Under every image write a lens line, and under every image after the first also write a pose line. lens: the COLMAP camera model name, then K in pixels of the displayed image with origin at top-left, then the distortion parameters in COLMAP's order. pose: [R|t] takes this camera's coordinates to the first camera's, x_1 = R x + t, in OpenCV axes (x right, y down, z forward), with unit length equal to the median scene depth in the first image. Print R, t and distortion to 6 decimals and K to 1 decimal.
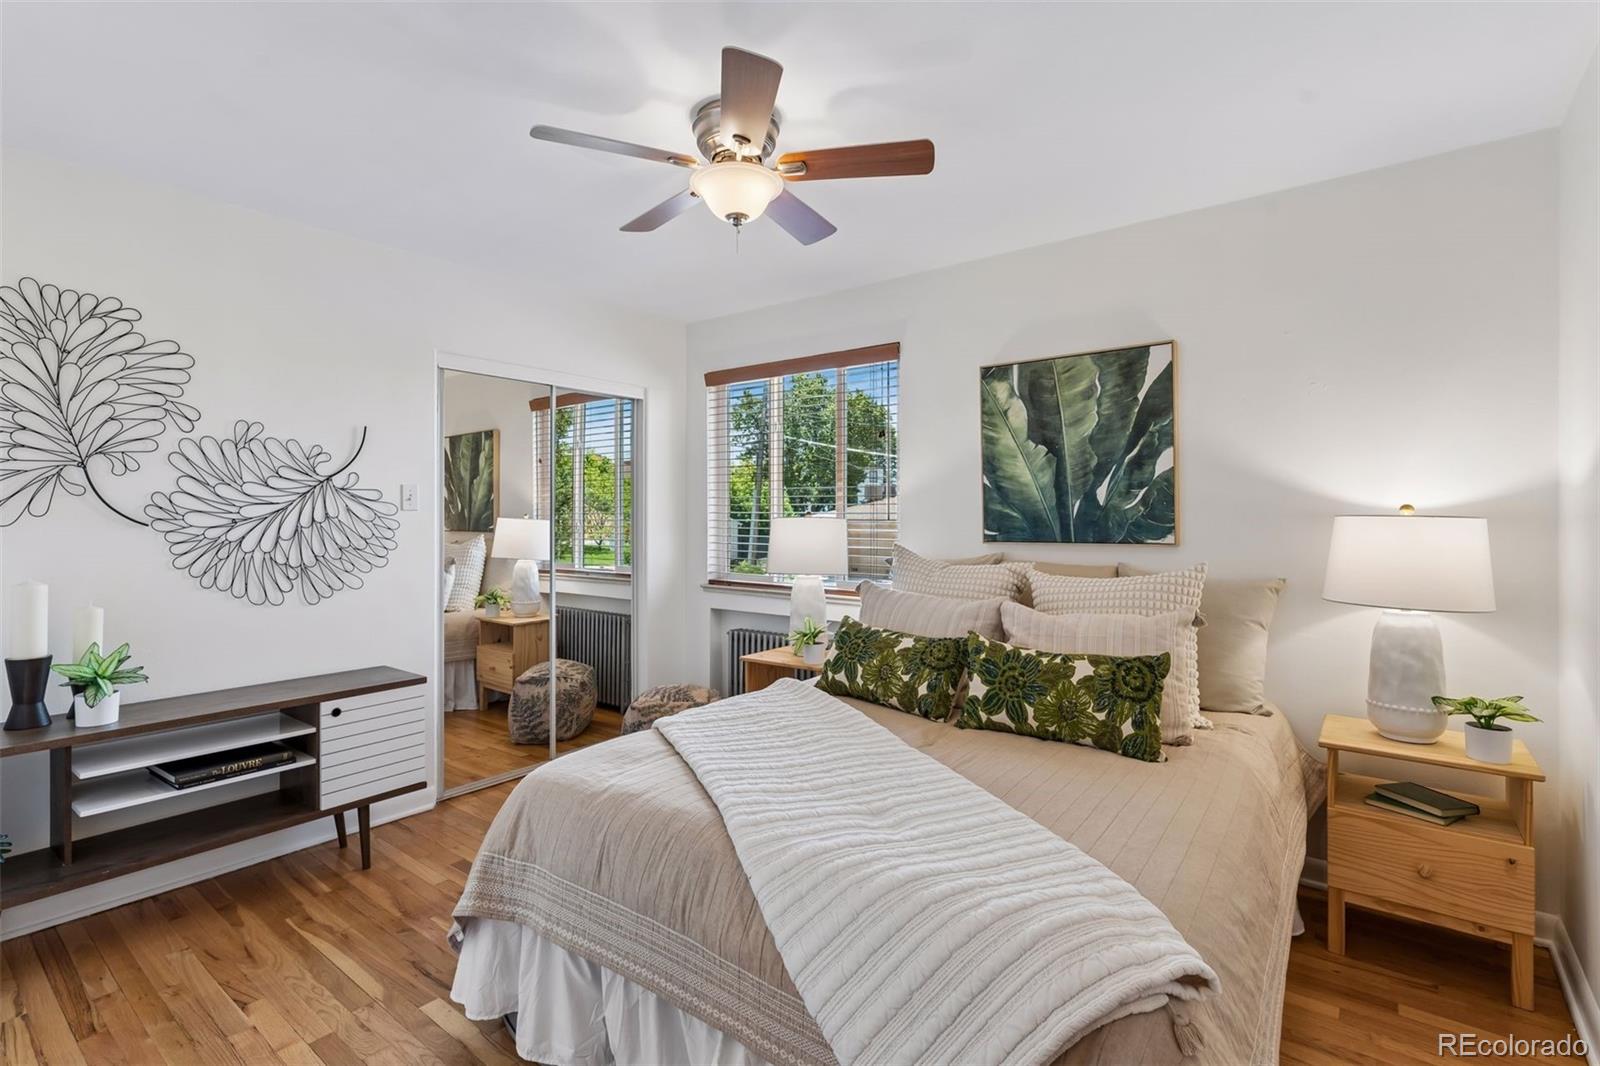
lens RADIAL K [[737.1, 0, 835.6], [0, 737.1, 513.6], [0, 0, 1]] dist [0.002831, -0.001667]
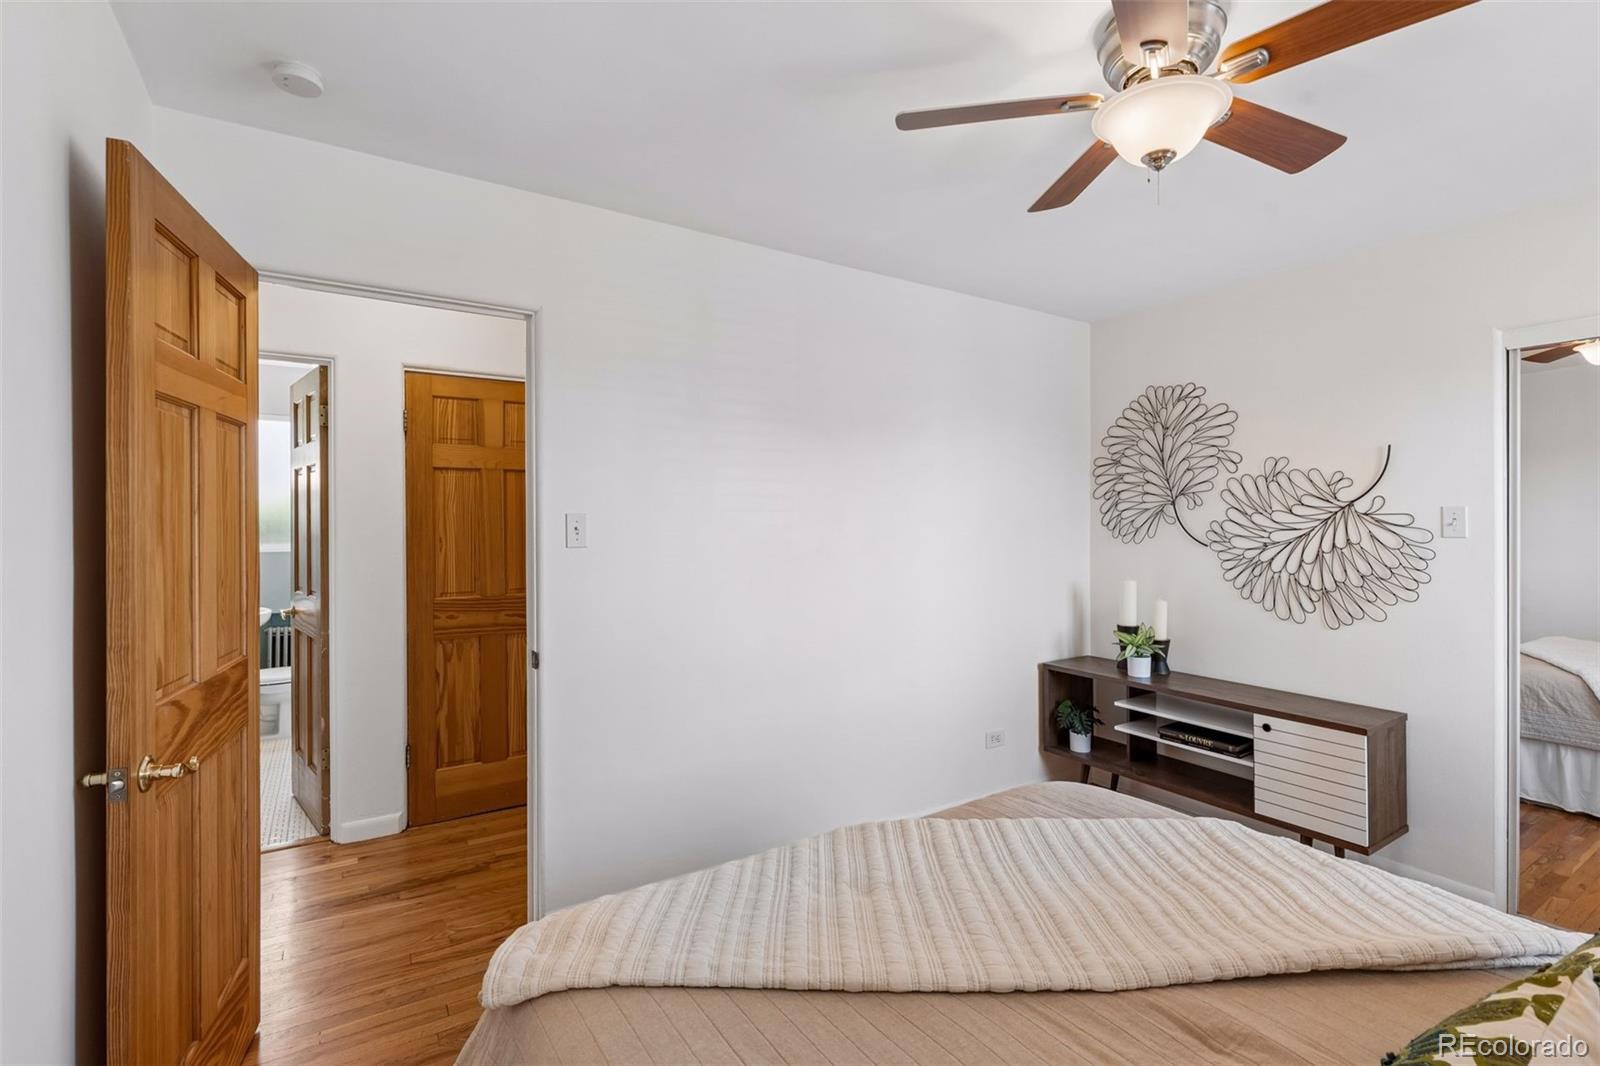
lens RADIAL K [[737.1, 0, 802.5], [0, 737.1, 525.5], [0, 0, 1]] dist [0.002831, -0.001667]
pose [[-0.363951, 0.005160, -0.931404, 0.547286], [-0.001161, 0.999981, 0.005993, -0.026547], [0.931417, 0.003263, -0.363938, 0.754396]]
